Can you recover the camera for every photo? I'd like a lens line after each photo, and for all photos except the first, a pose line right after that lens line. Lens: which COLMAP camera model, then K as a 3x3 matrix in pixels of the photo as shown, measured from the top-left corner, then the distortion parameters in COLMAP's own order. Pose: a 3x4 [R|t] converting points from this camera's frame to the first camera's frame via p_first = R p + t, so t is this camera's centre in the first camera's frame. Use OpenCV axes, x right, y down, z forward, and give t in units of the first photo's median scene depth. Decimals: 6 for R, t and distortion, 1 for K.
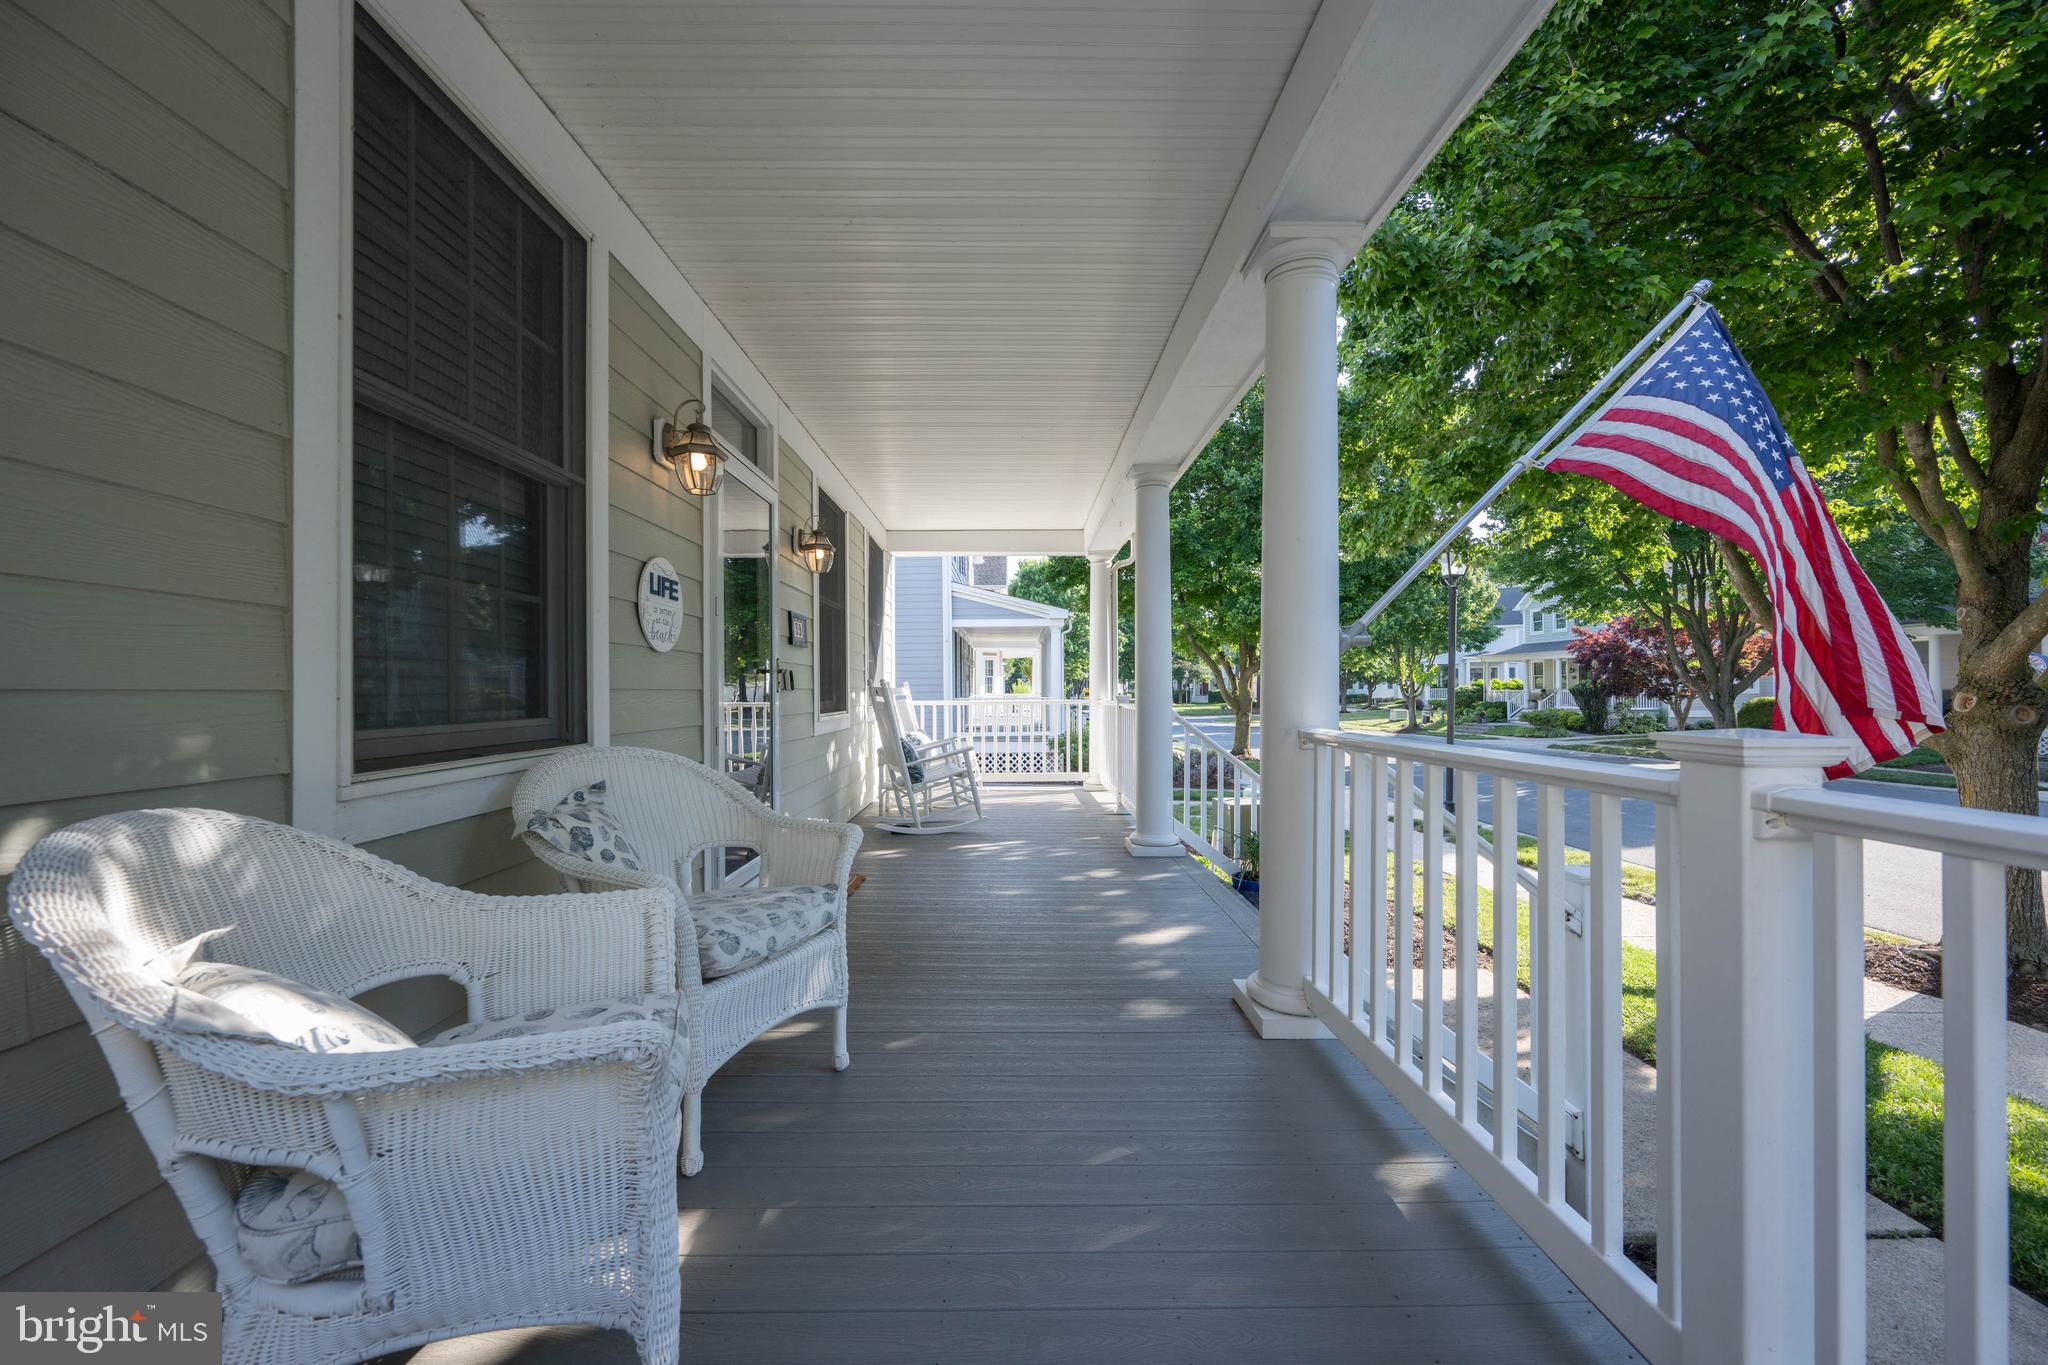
lens RADIAL K [[813.7, 0, 1020.1], [0, 813.7, 688.1], [0, 0, 1]] dist [0.001107, 0.000088]
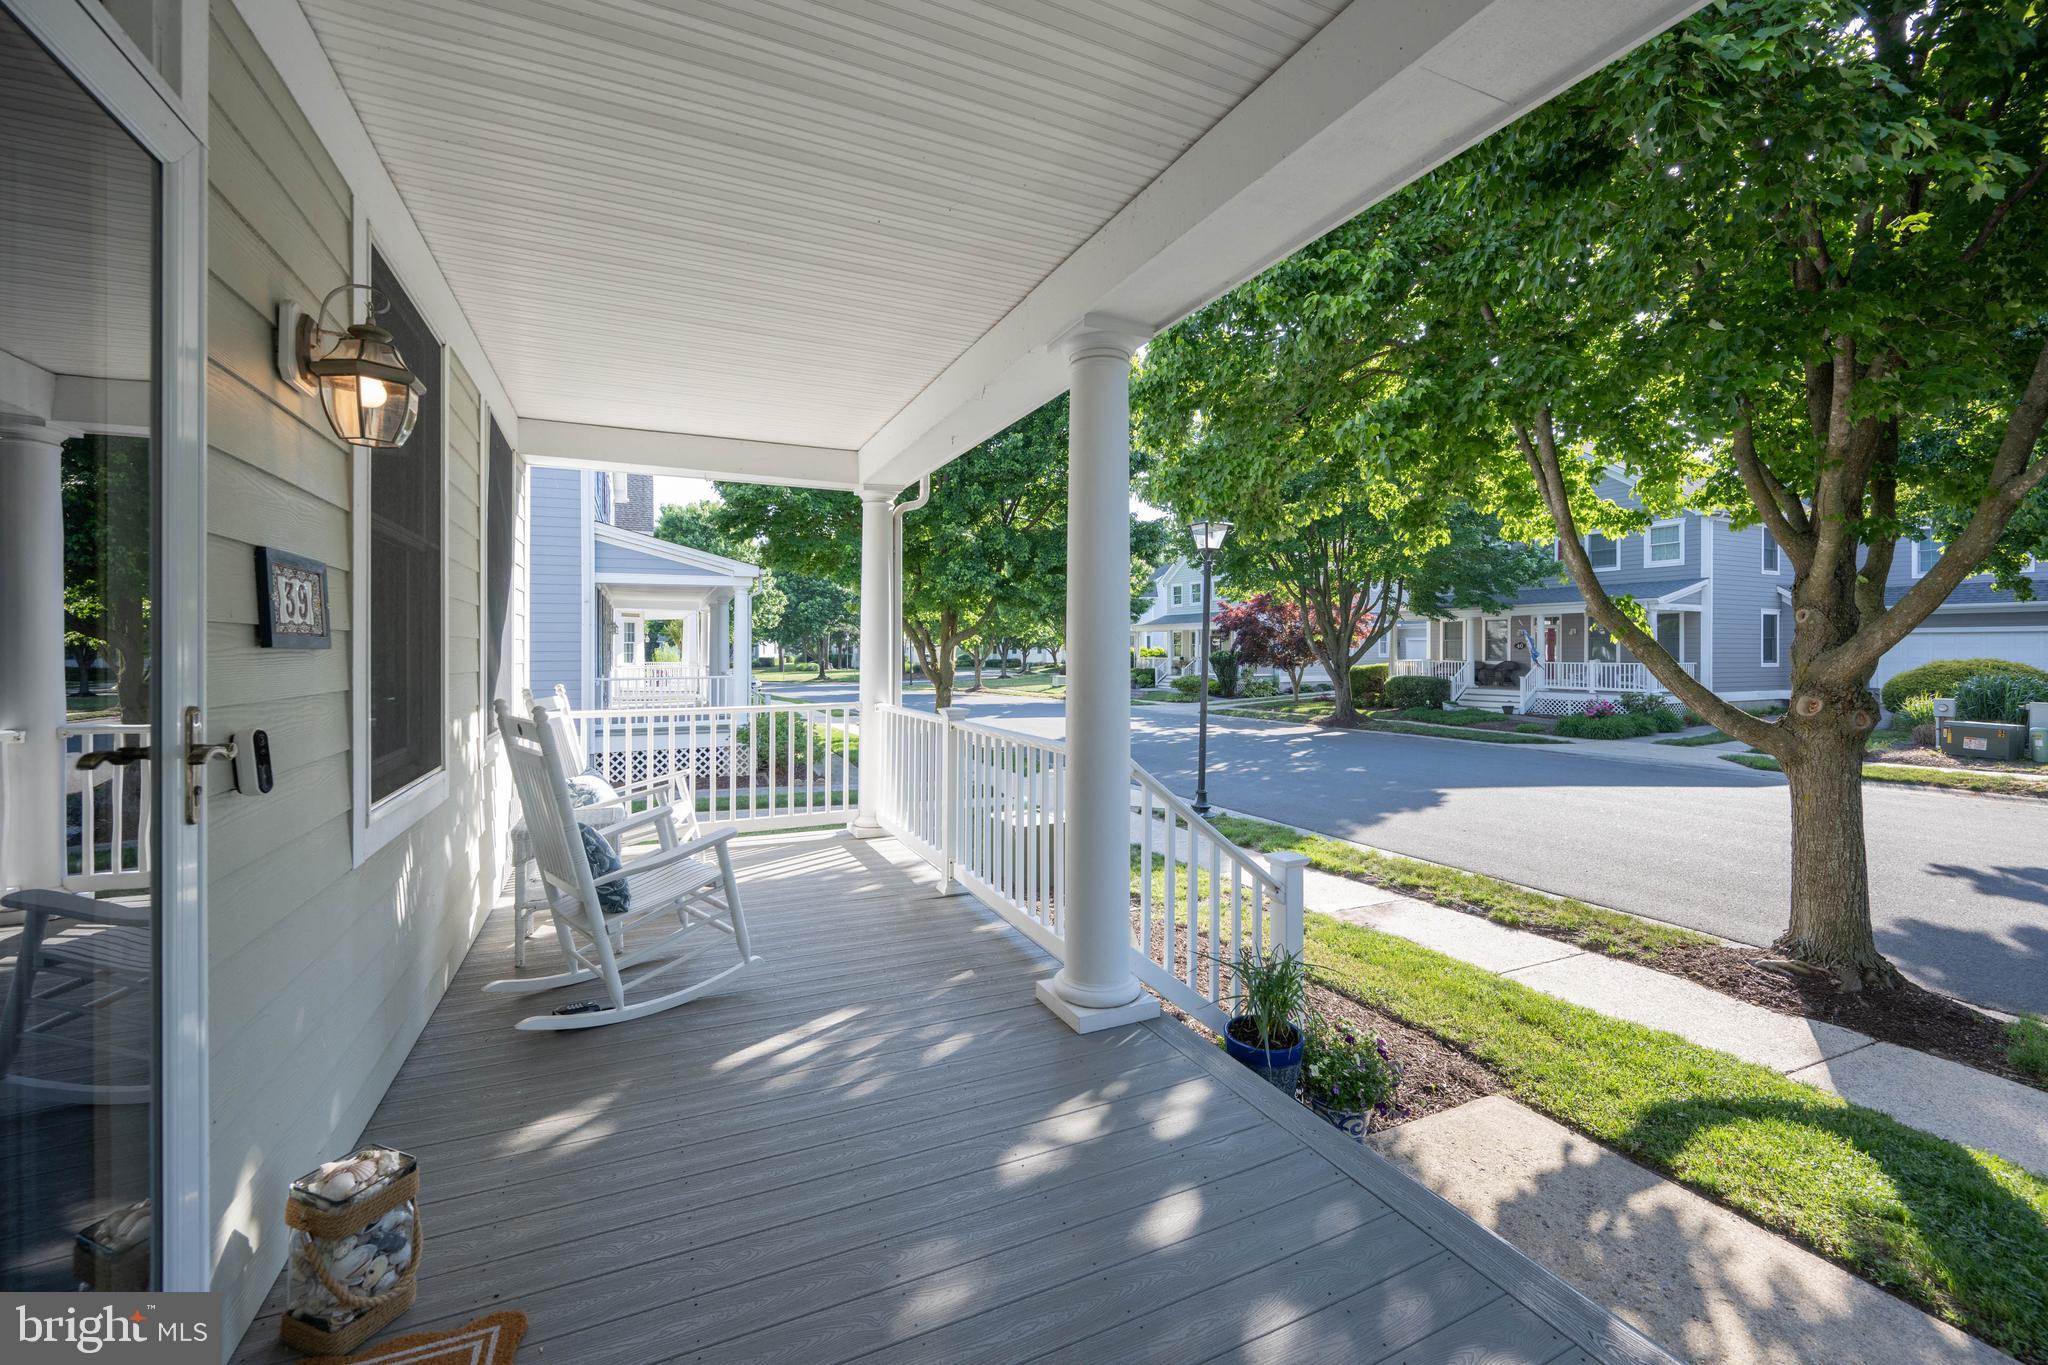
lens RADIAL K [[813.7, 0, 1012.0], [0, 813.7, 646.5], [0, 0, 1]] dist [0.001107, 0.000088]
pose [[0.911129, 0.005343, 0.412087, -0.080125], [-0.004469, 0.999985, -0.003084, -0.030784], [-0.412097, 0.000969, 0.911139, 0.326537]]
